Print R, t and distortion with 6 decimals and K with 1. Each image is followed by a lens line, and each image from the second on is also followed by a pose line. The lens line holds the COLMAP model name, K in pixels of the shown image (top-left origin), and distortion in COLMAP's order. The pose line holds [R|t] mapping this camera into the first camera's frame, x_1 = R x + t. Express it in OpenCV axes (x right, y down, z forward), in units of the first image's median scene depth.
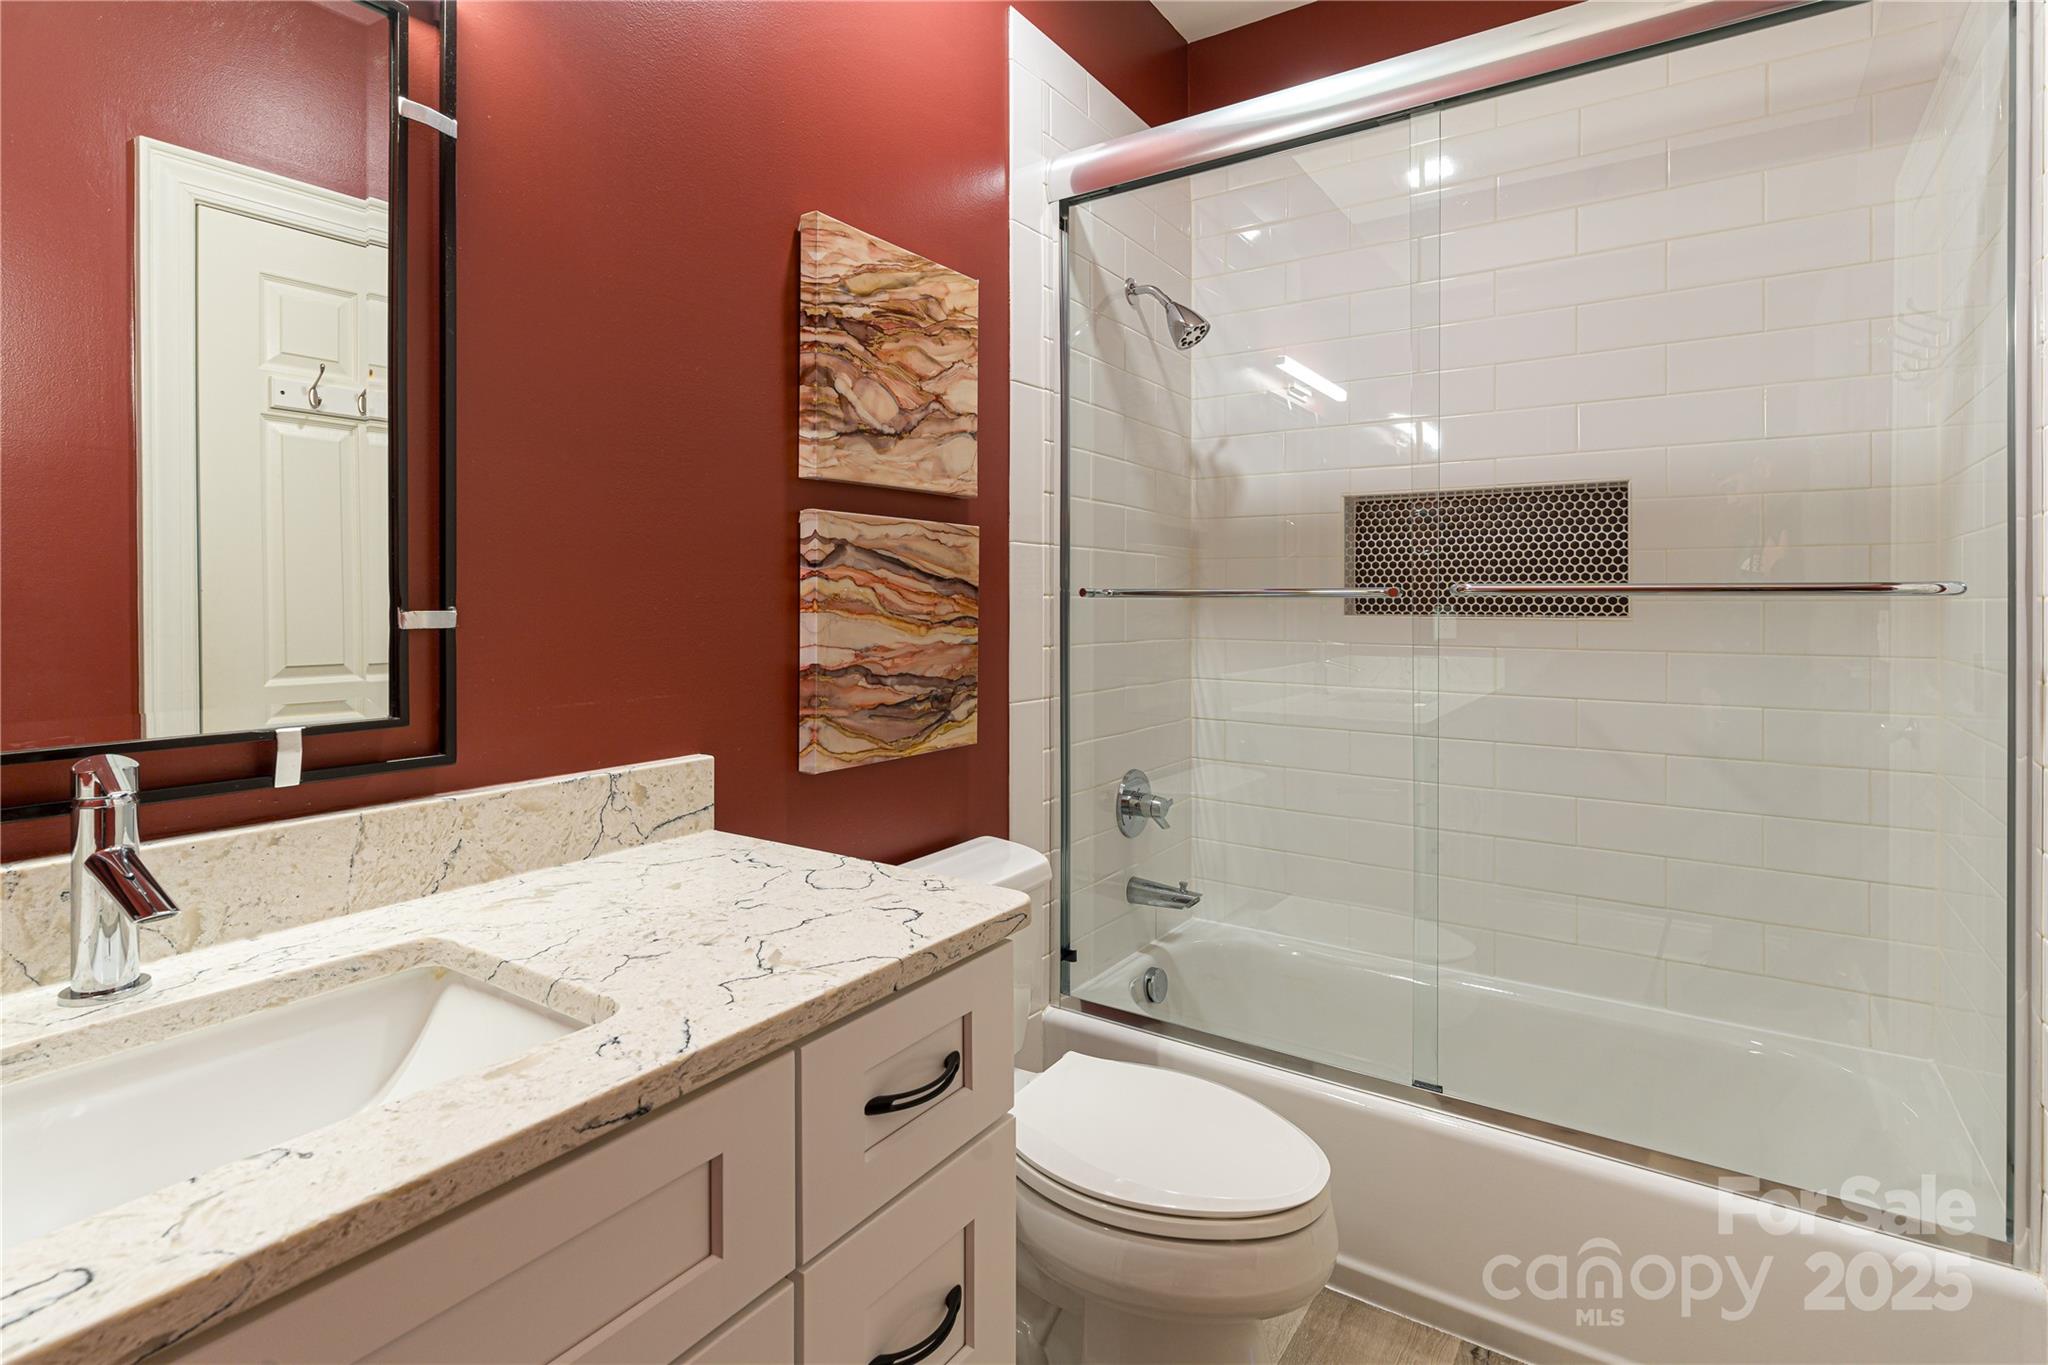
lens RADIAL K [[997.5, 0, 1024.3], [0, 997.5, 598.9], [0, 0, 1]] dist [-0.000147, 0.000083]
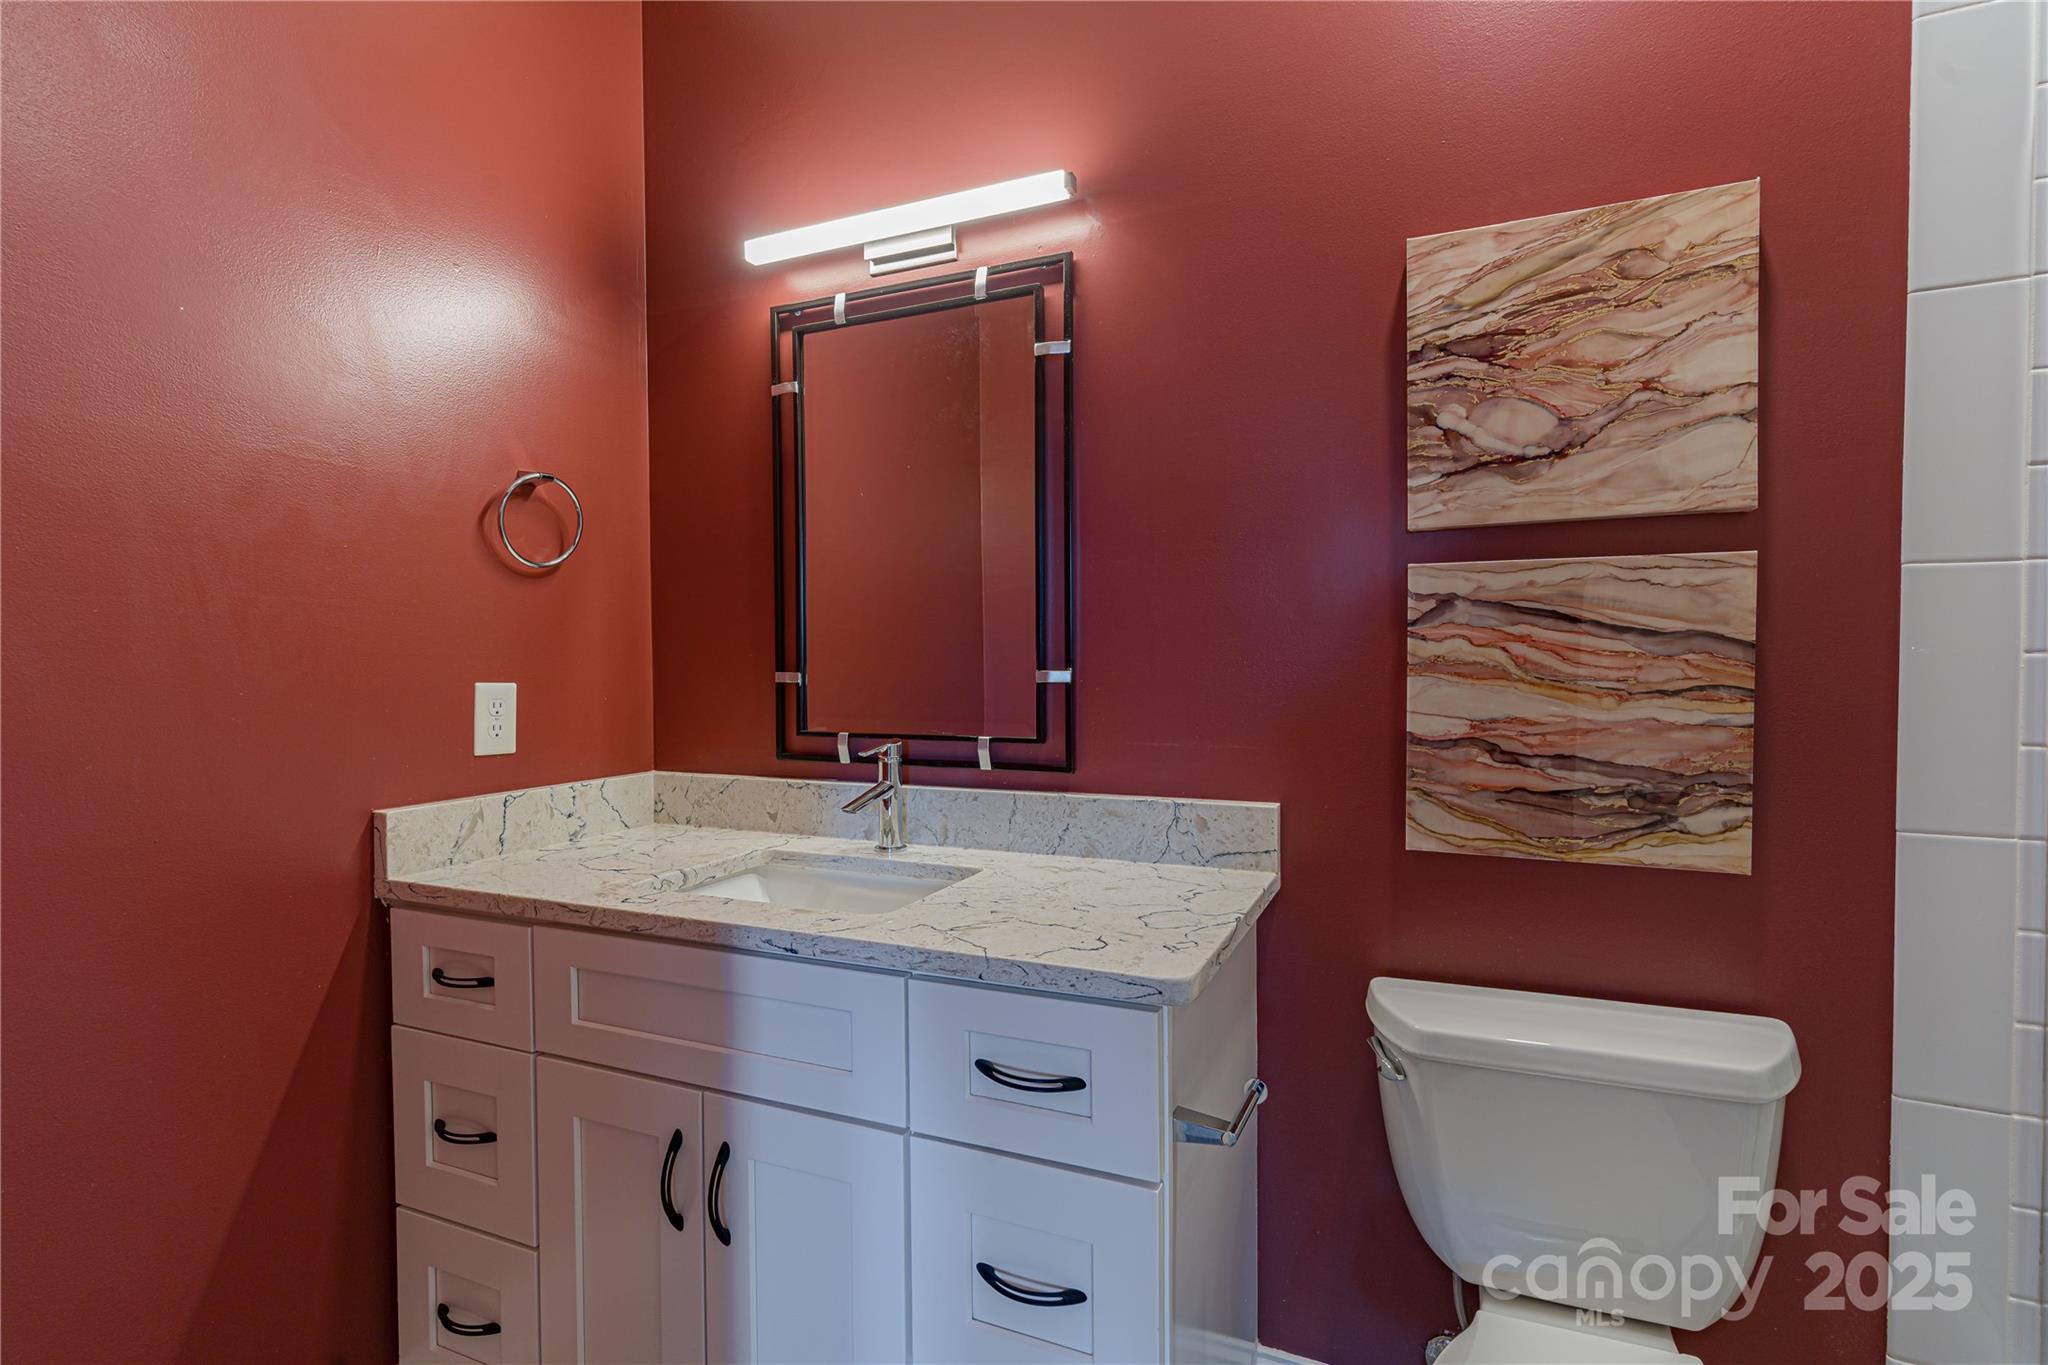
lens RADIAL K [[977.4, 0, 1031.8], [0, 977.4, 679.1], [0, 0, 1]] dist [0.002525, 0.000047]
pose [[0.176842, 0.015189, -0.984122, 0.582199], [0.004967, 0.999854, 0.016324, -0.000074], [0.984227, -0.007775, 0.176741, 0.463495]]
